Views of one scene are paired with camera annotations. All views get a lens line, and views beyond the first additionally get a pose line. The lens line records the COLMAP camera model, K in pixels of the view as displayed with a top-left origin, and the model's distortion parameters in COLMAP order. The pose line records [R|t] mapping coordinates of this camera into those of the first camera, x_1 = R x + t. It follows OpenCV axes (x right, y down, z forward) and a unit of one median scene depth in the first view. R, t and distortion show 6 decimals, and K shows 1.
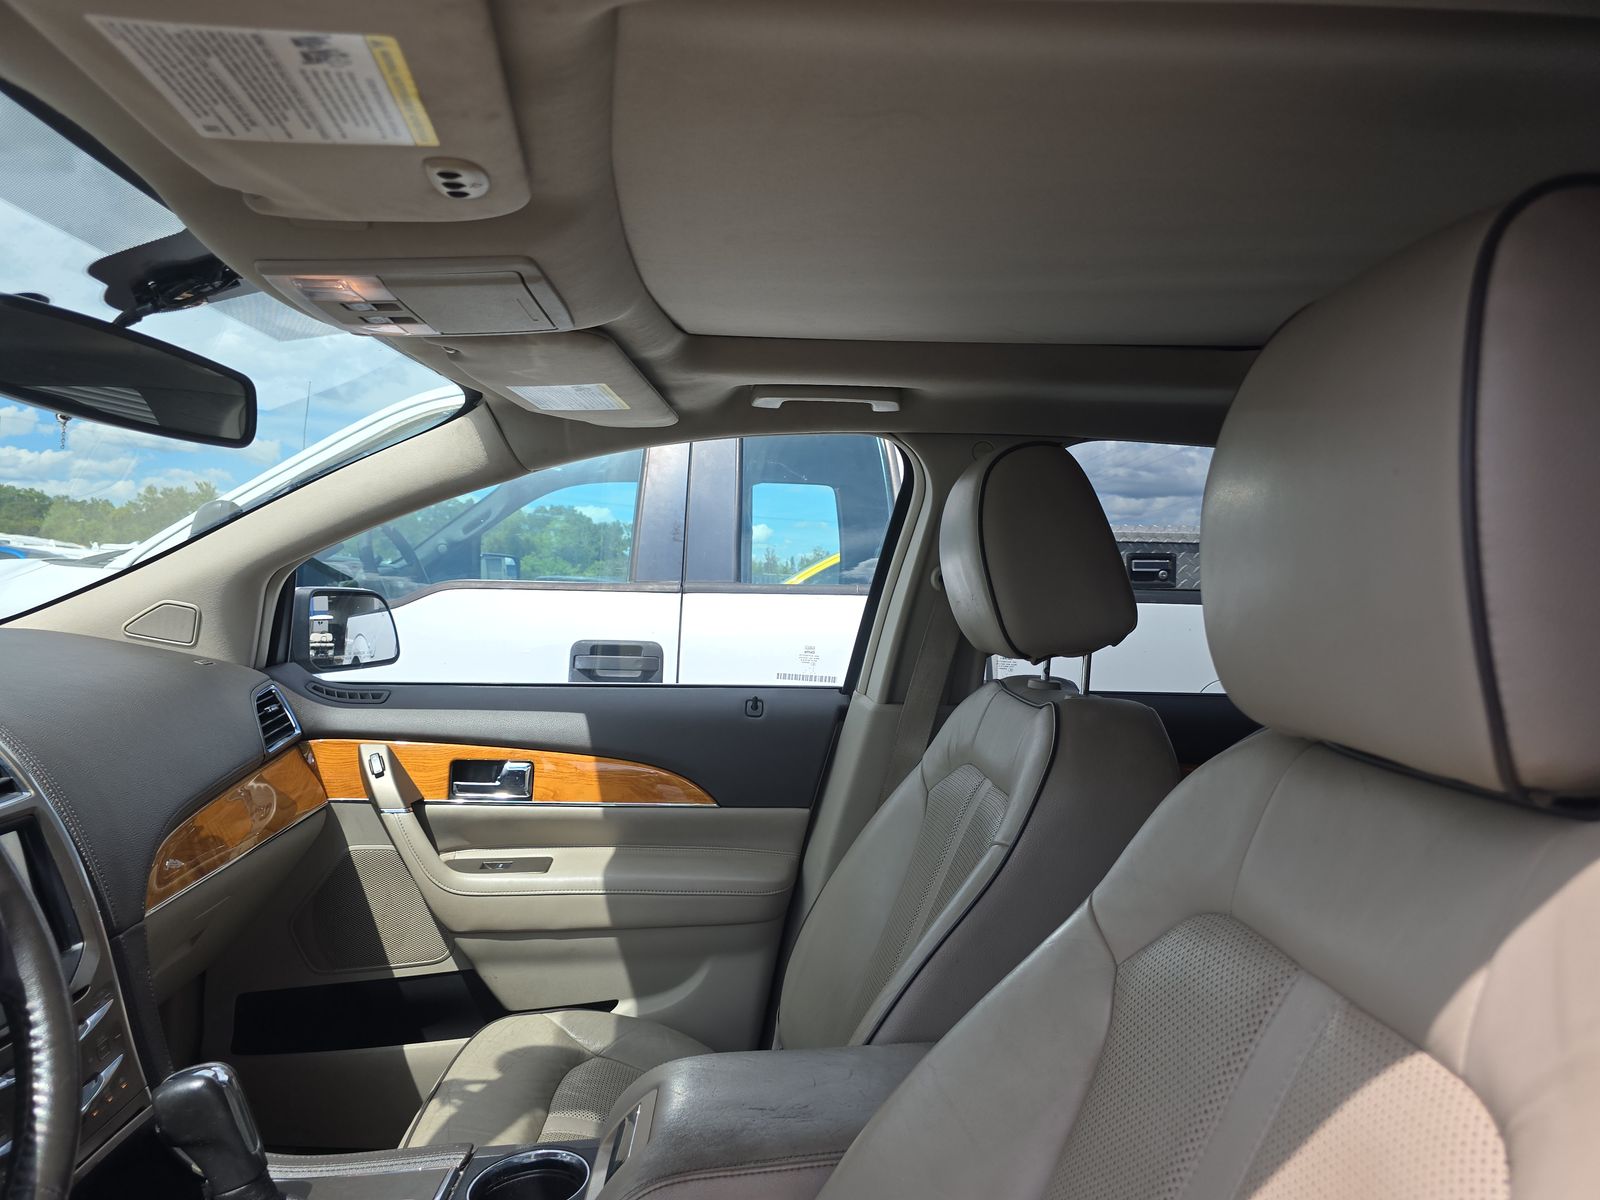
lens RADIAL K [[1097.7, 0, 807.7], [0, 1097.7, 602.2], [0, 0, 1]] dist [0.035285, -0.034976]
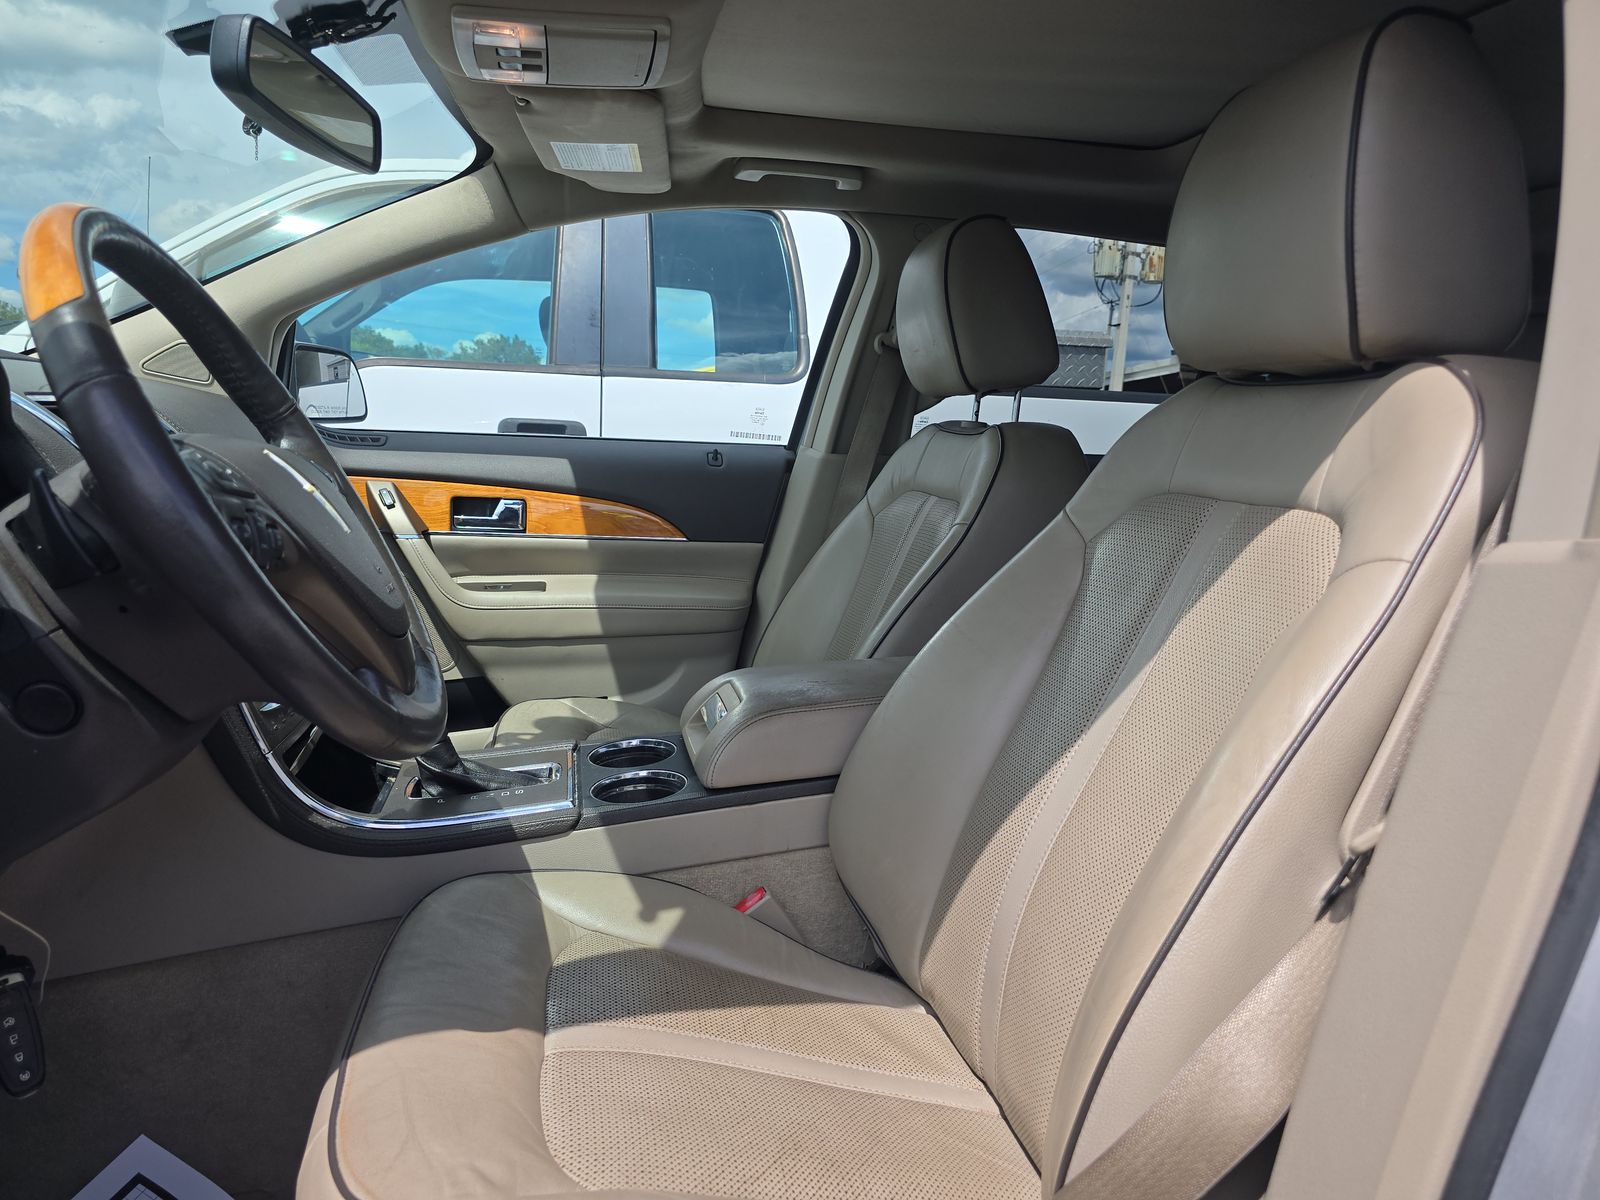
lens RADIAL K [[1097.7, 0, 804.1], [0, 1097.7, 608.2], [0, 0, 1]] dist [0.035285, -0.034976]
pose [[0.989149, -0.003255, 0.146879, -0.135005], [-0.019483, 0.988018, 0.153101, 0.078069], [-0.145617, -0.154302, 0.977234, -0.182069]]
